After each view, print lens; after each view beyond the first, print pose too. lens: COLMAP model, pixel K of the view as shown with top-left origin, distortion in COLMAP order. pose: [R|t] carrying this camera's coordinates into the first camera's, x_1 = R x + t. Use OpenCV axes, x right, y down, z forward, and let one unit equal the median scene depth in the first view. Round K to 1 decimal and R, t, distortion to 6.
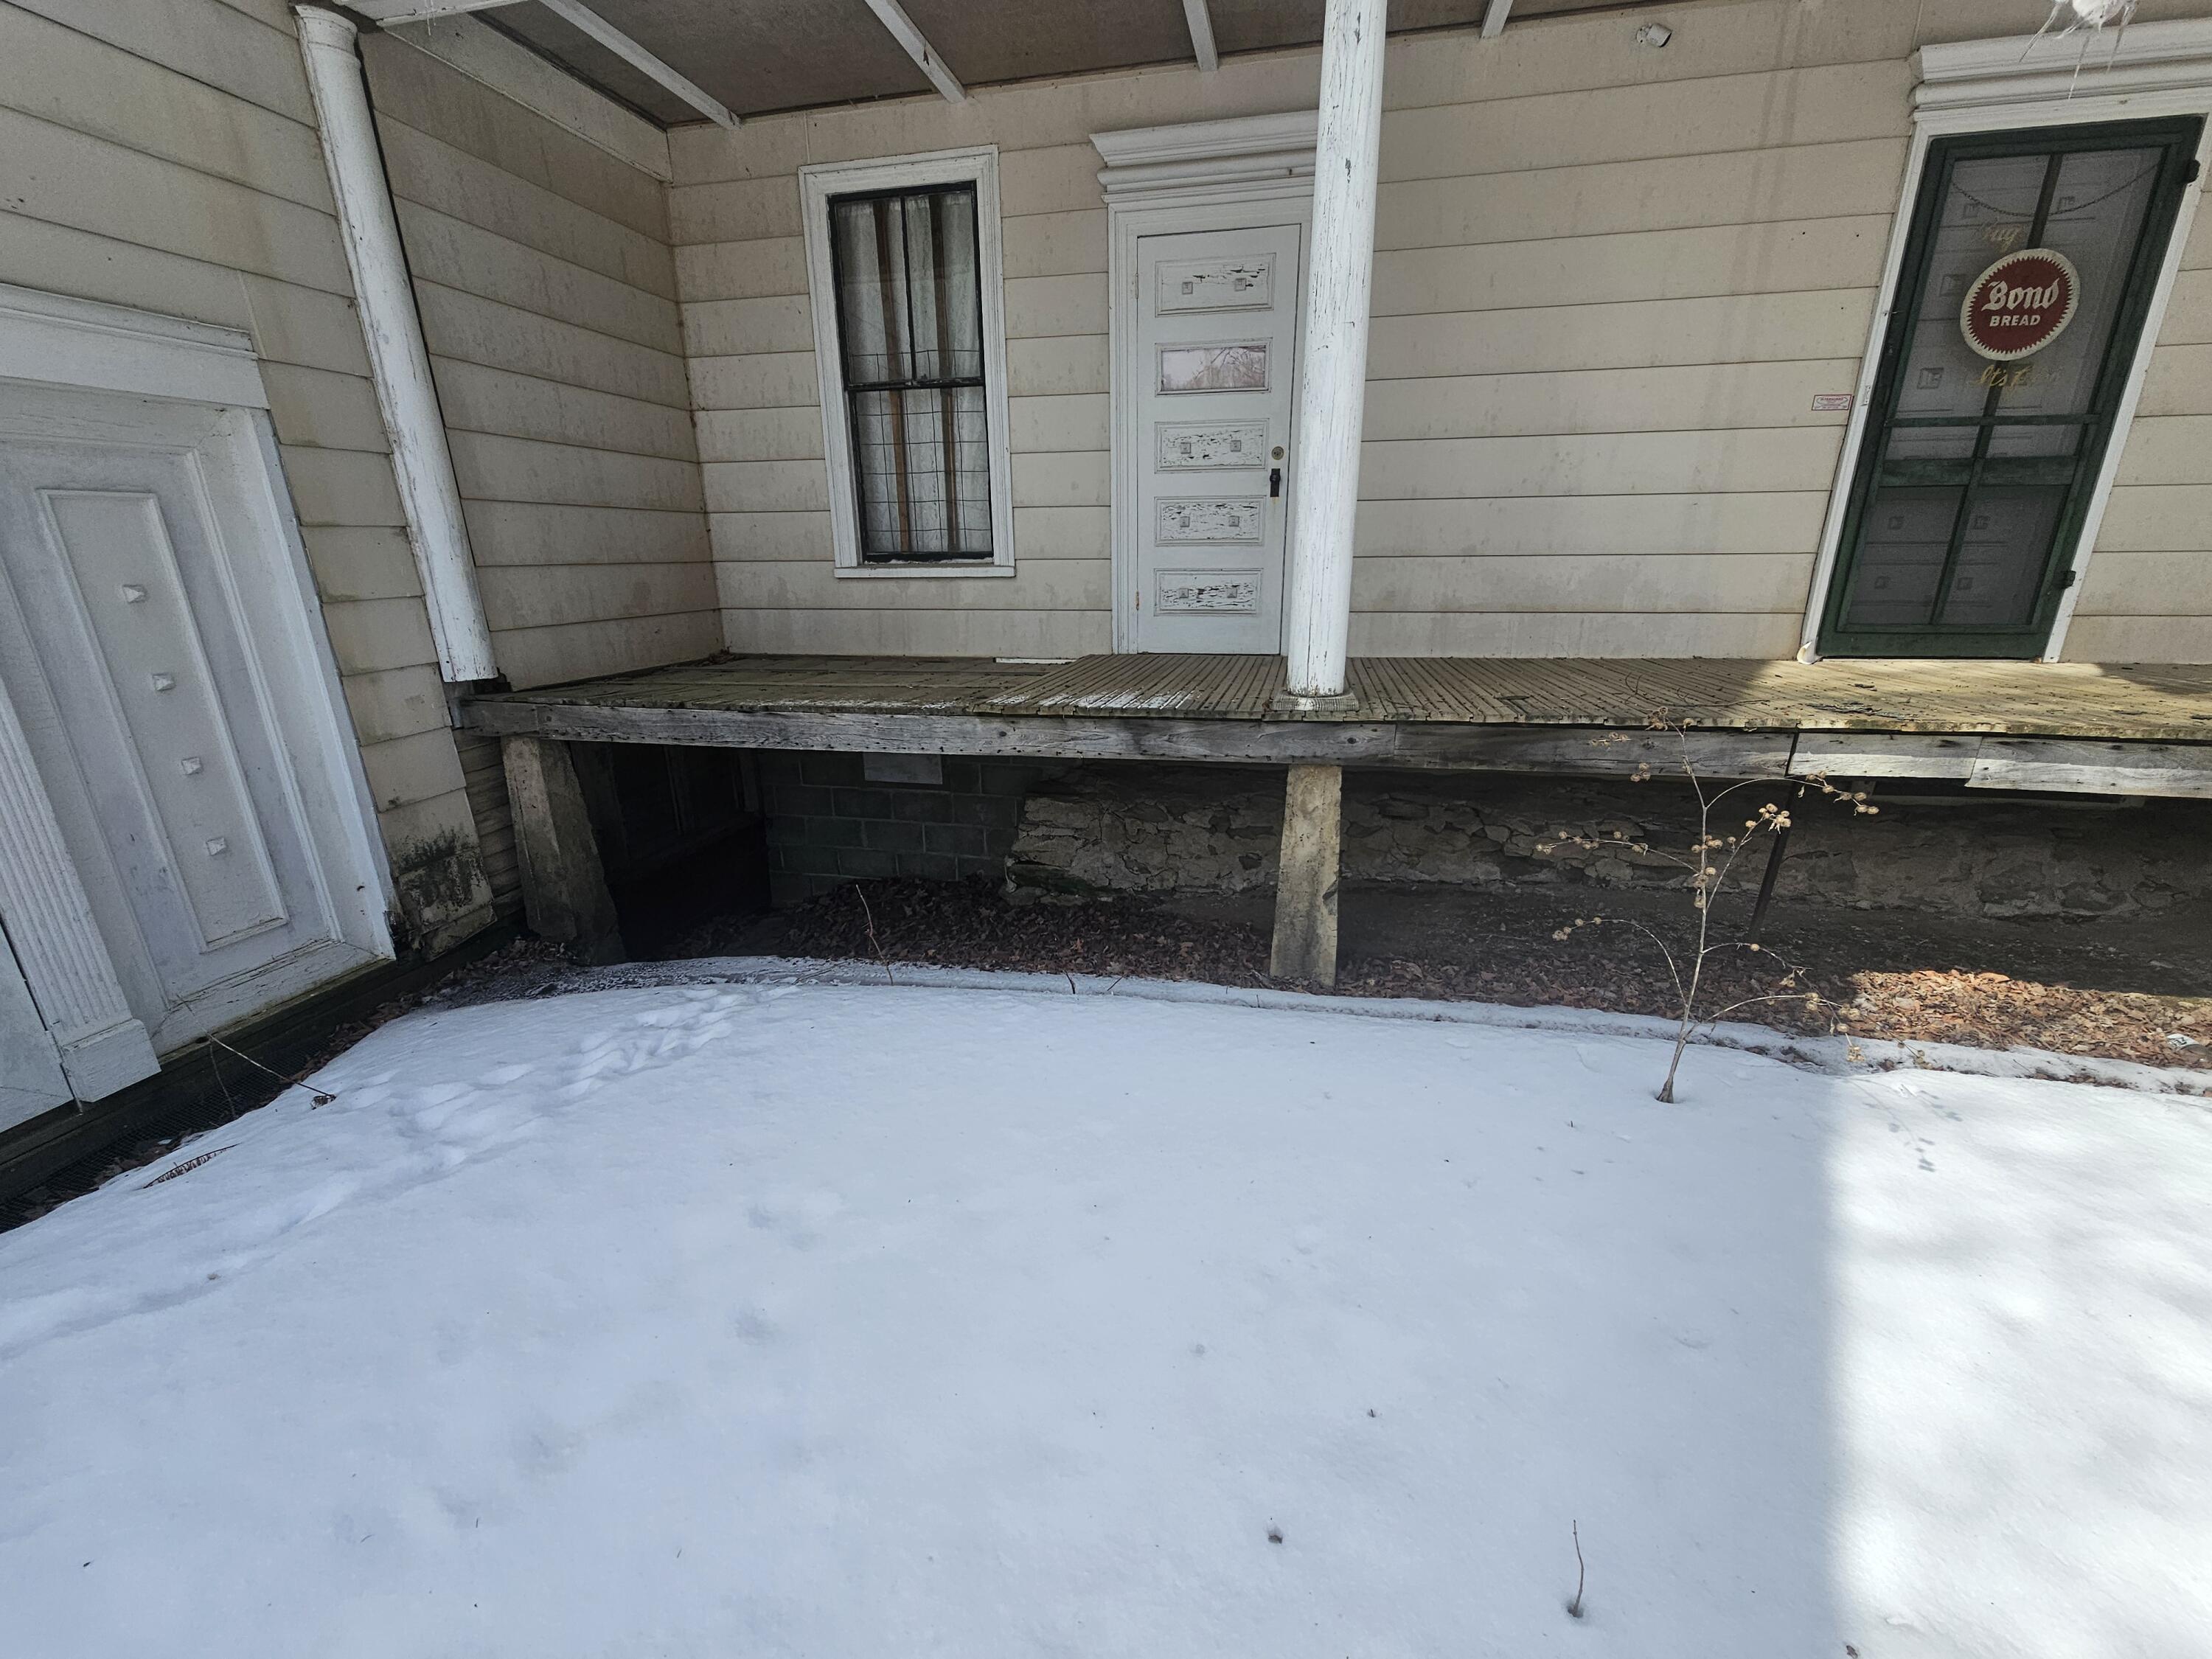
lens RADIAL K [[899.1, 0, 1111.9], [0, 899.1, 828.7], [0, 0, 1]] dist [0.003013, -0.001509]
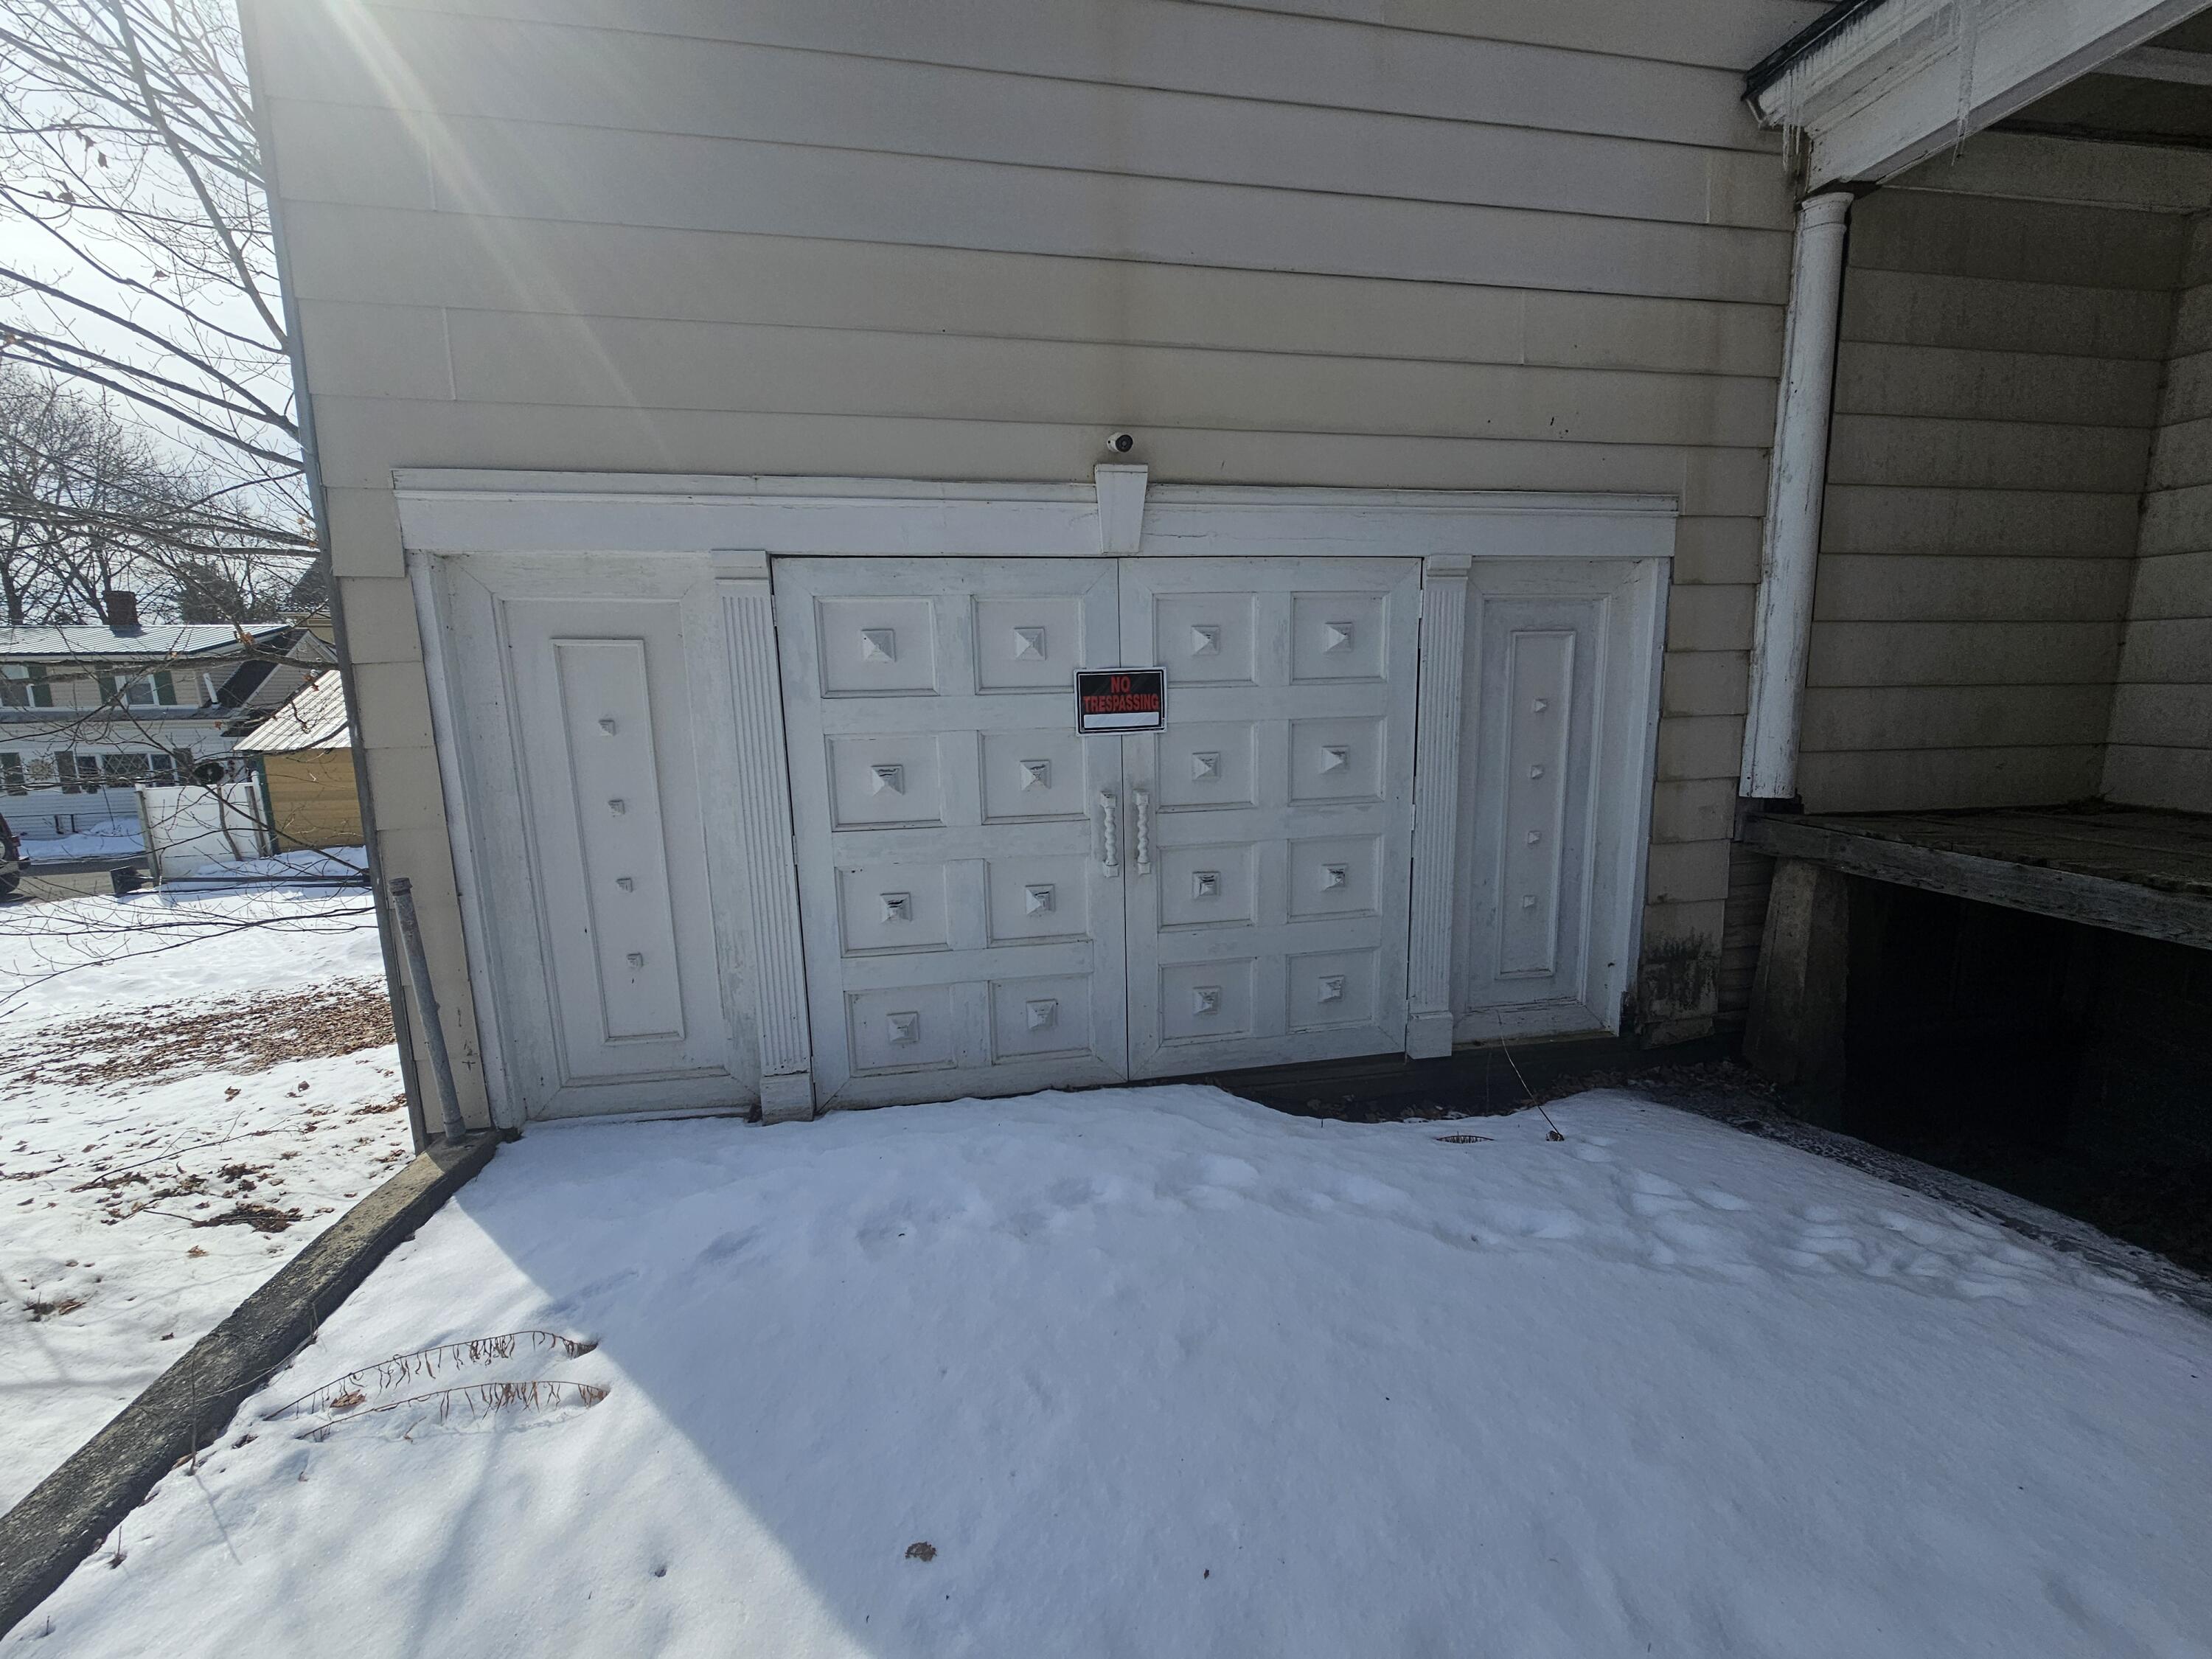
lens RADIAL K [[899.1, 0, 1107.7], [0, 899.1, 828.3], [0, 0, 1]] dist [0.003013, -0.001509]
pose [[0.381666, 0.155529, -0.911121, -0.079737], [-0.265838, 0.962562, 0.052951, 0.009665], [0.885246, 0.222001, 0.408723, -0.051024]]
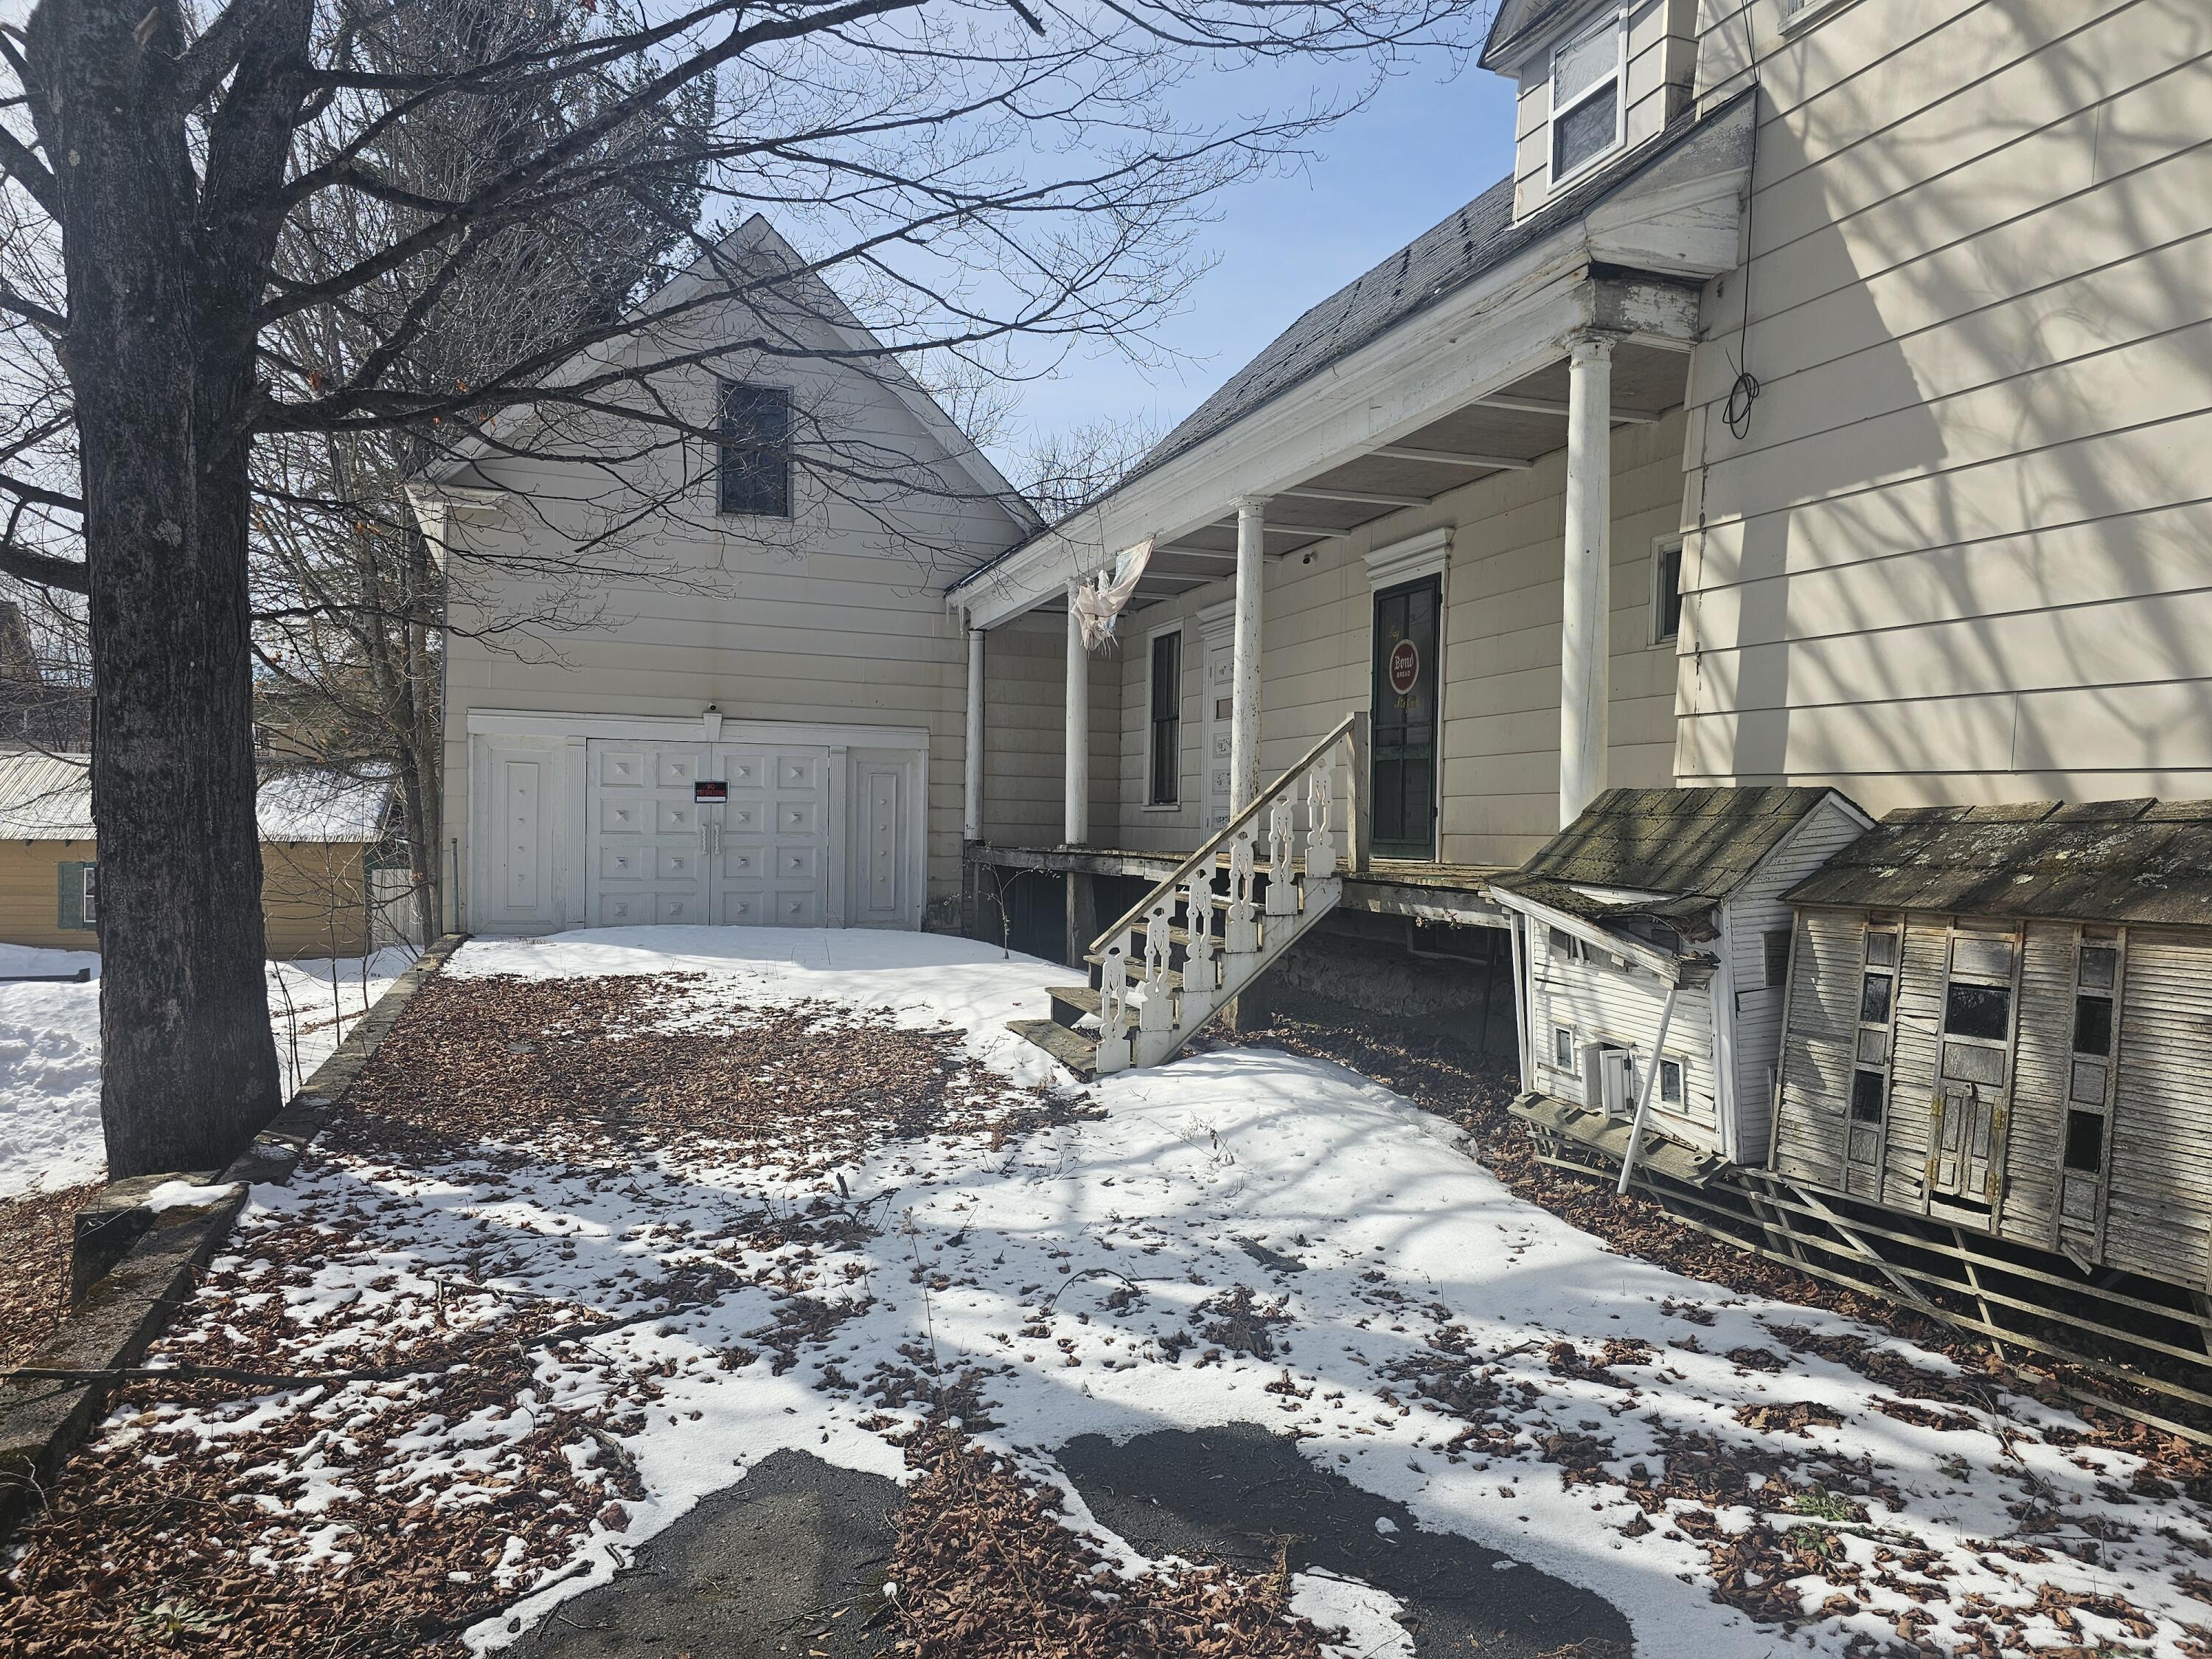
lens RADIAL K [[1468.6, 0, 1130.2], [0, 1468.6, 827.9], [0, 0, 1]] dist [0.061108, -0.047204]
pose [[0.539187, 0.021142, -0.841921, 3.348122], [-0.275281, 0.949198, -0.152461, 0.347213], [0.795926, 0.313969, 0.517615, -0.909487]]
